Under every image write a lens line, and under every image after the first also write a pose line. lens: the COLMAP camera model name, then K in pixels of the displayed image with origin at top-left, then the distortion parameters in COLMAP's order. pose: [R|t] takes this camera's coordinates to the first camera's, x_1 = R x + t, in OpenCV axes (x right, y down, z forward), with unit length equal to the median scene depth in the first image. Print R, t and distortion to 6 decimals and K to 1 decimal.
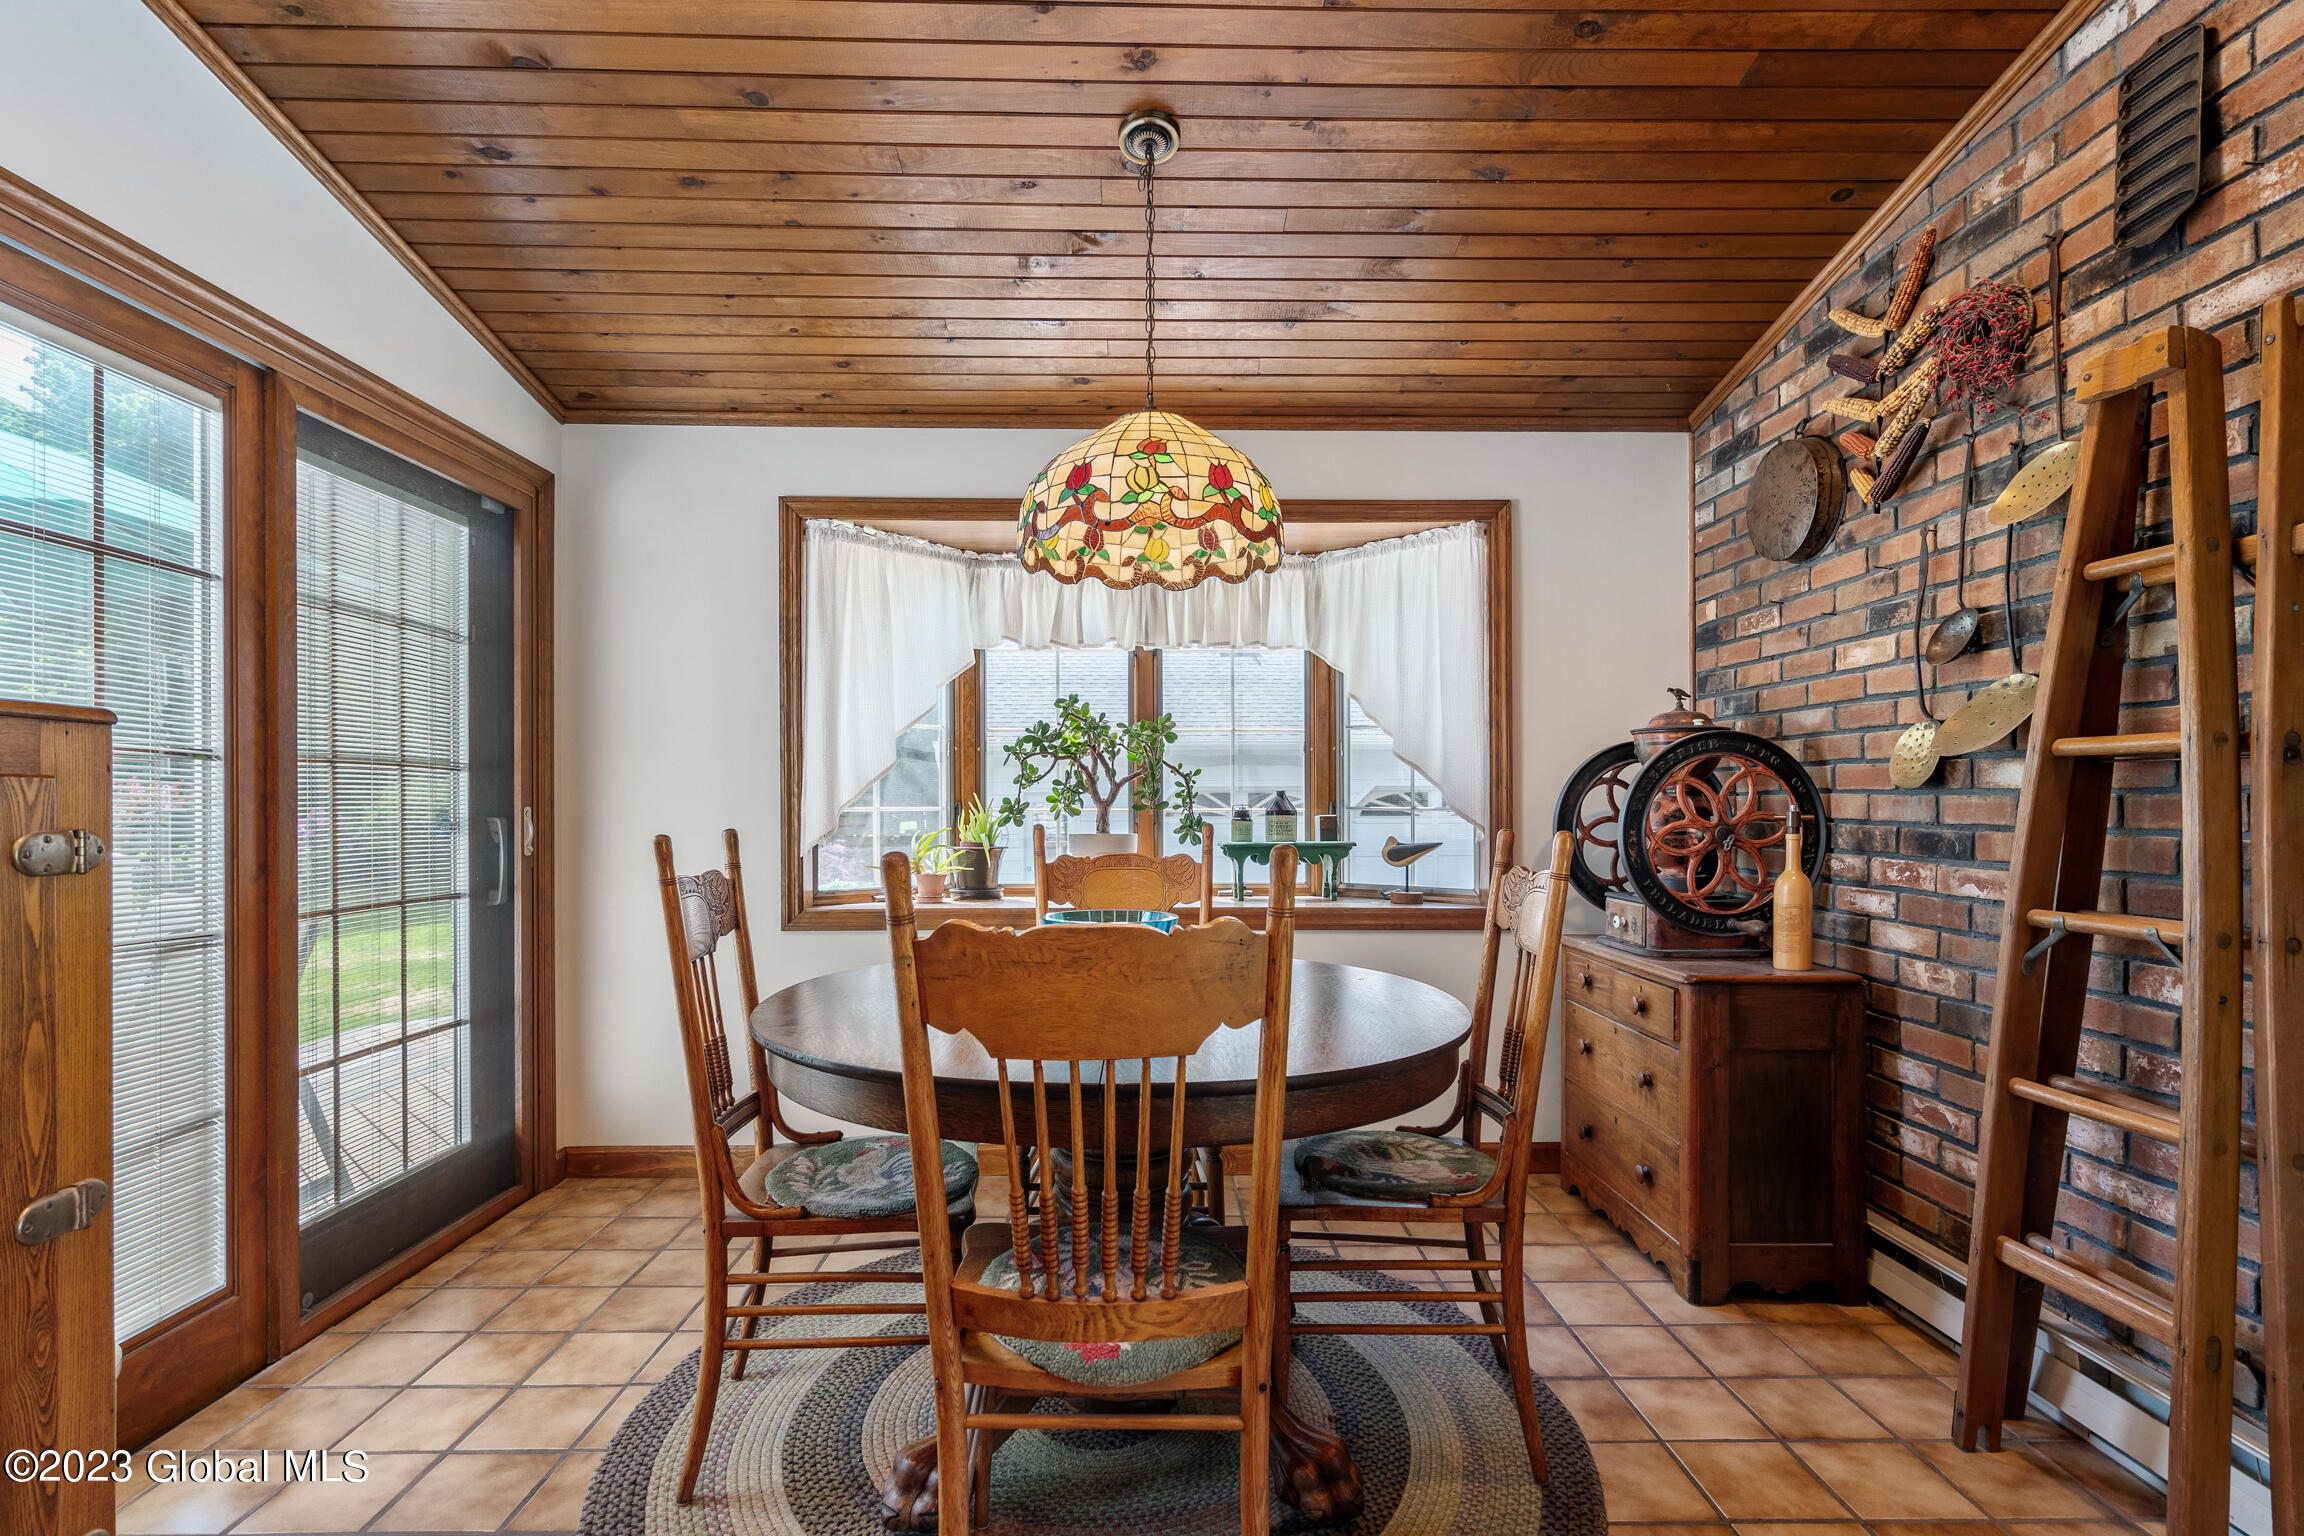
lens RADIAL K [[1077.2, 0, 1180.9], [0, 1077.2, 795.0], [0, 0, 1]] dist [-0.005668, 0.001826]
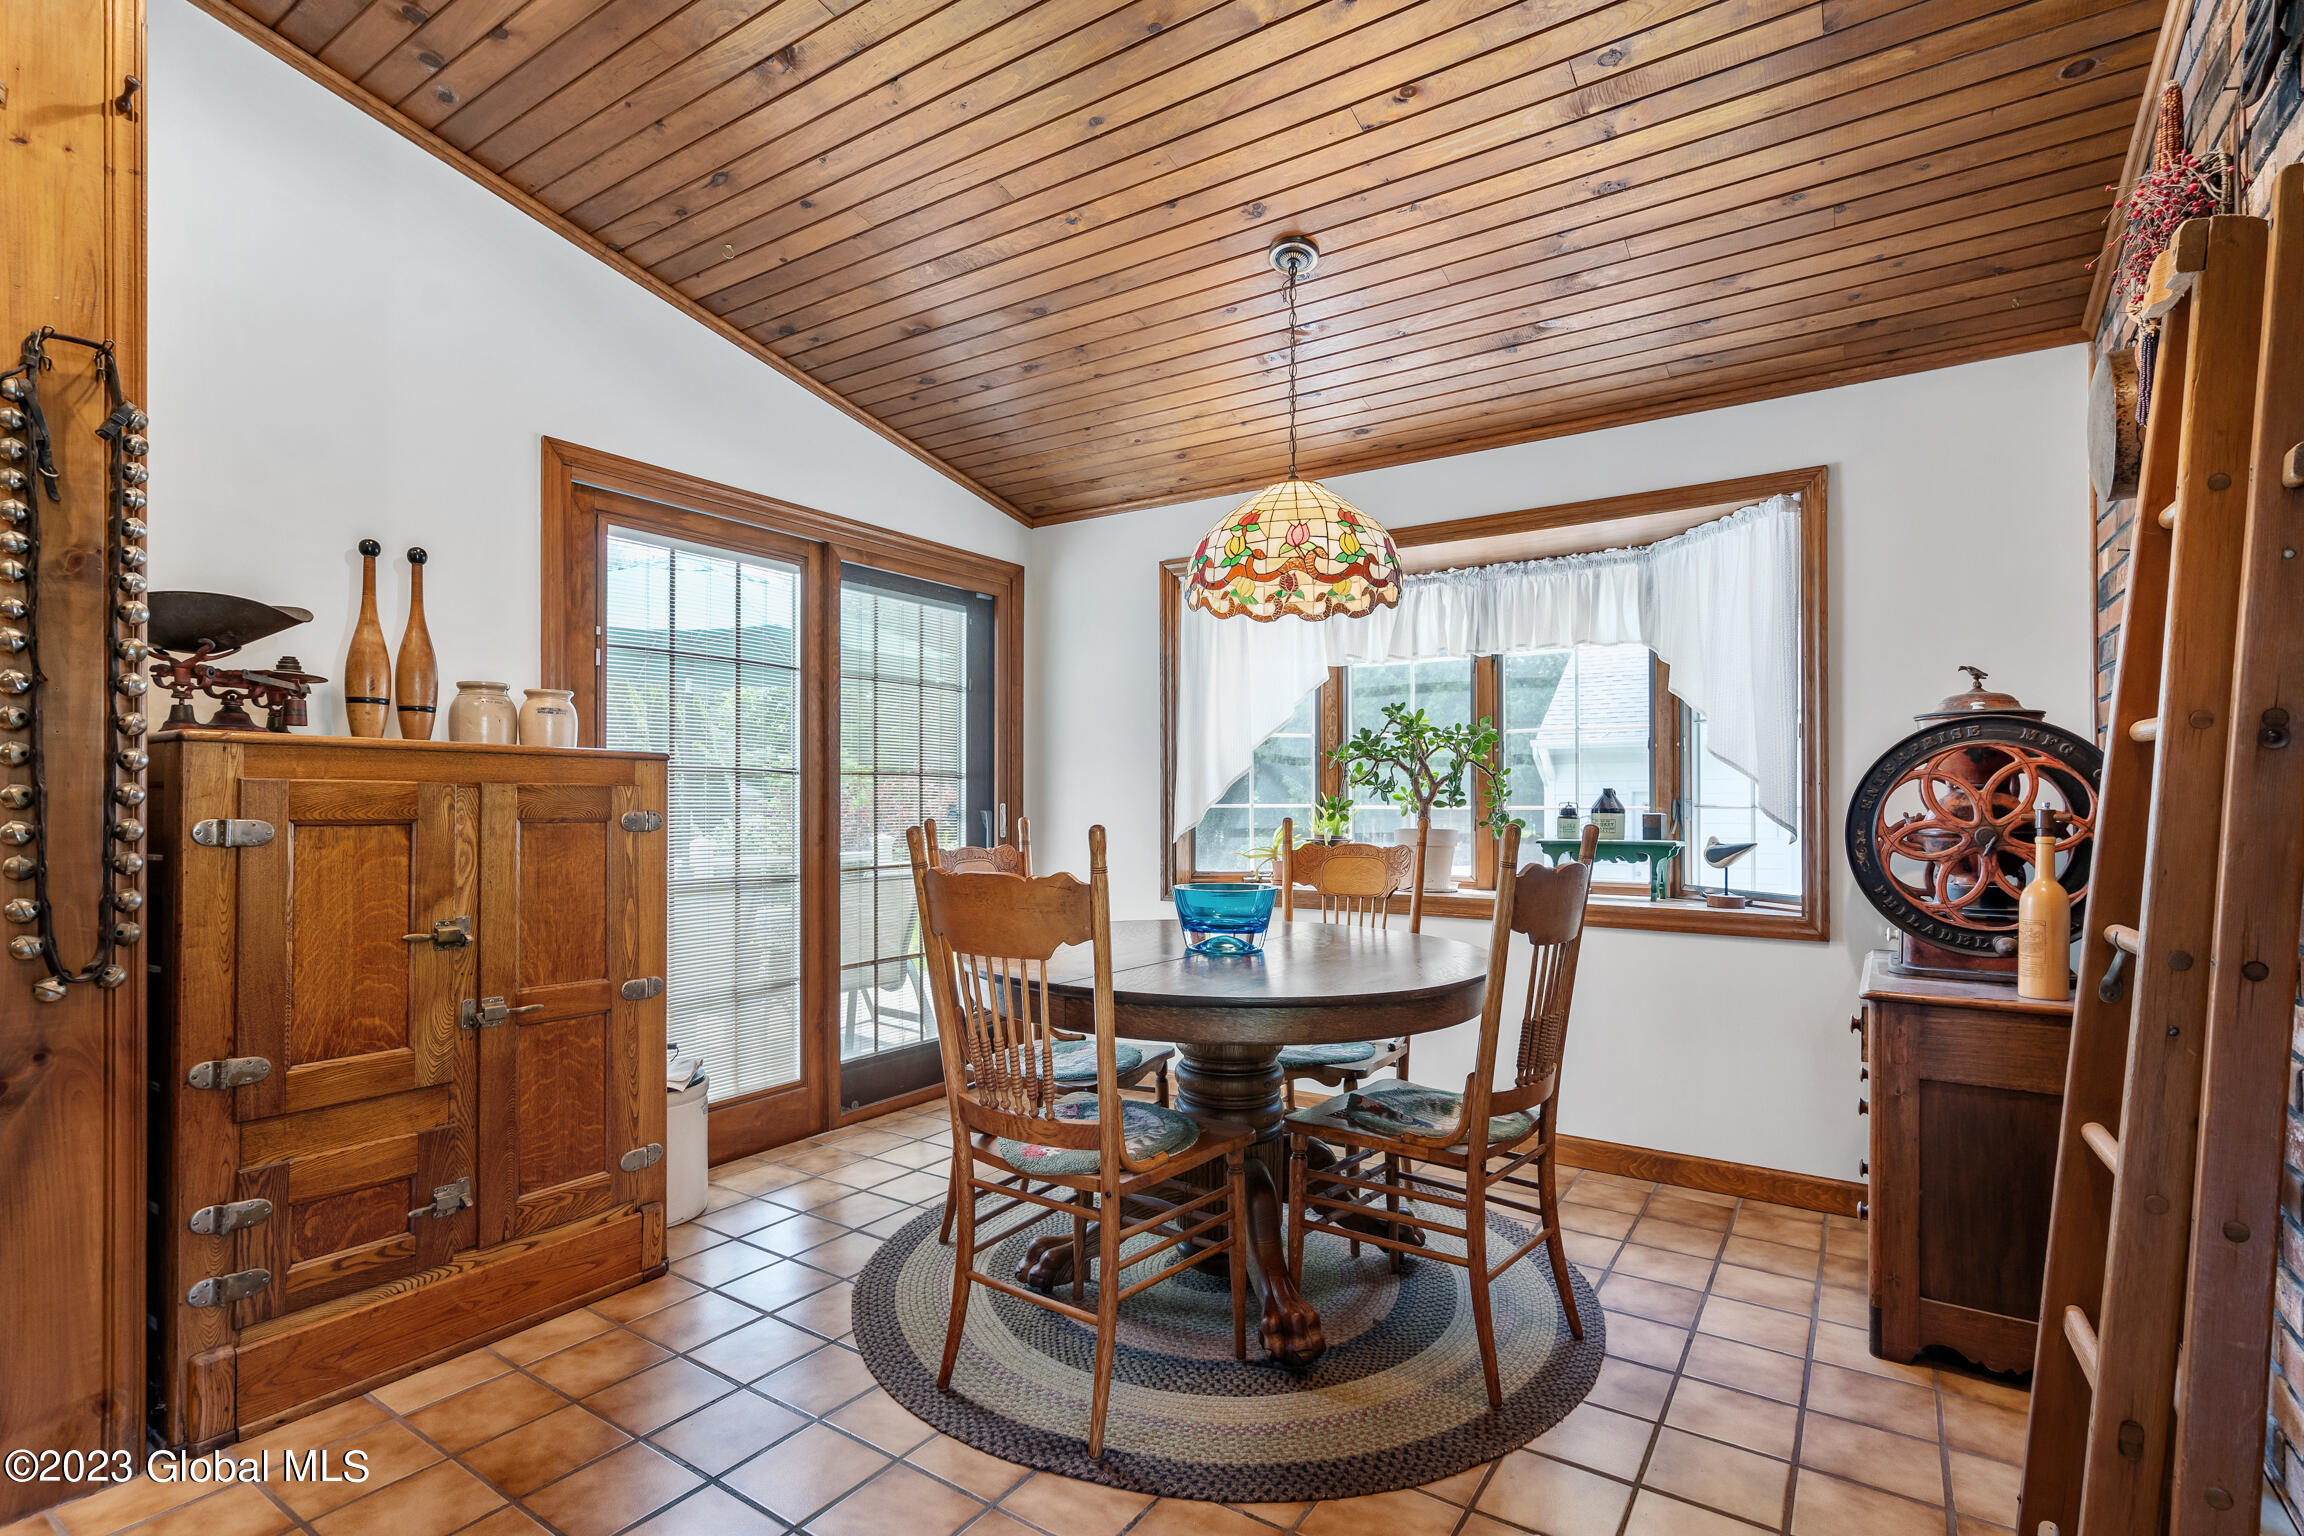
lens RADIAL K [[1086.3, 0, 1149.6], [0, 1086.3, 788.2], [0, 0, 1]] dist [-0.004209, 0.001217]
pose [[0.820390, -0.006079, -0.571772, 0.455091], [0.002228, 0.999970, -0.007435, 0.003083], [0.571800, 0.004825, 0.820379, -0.088464]]
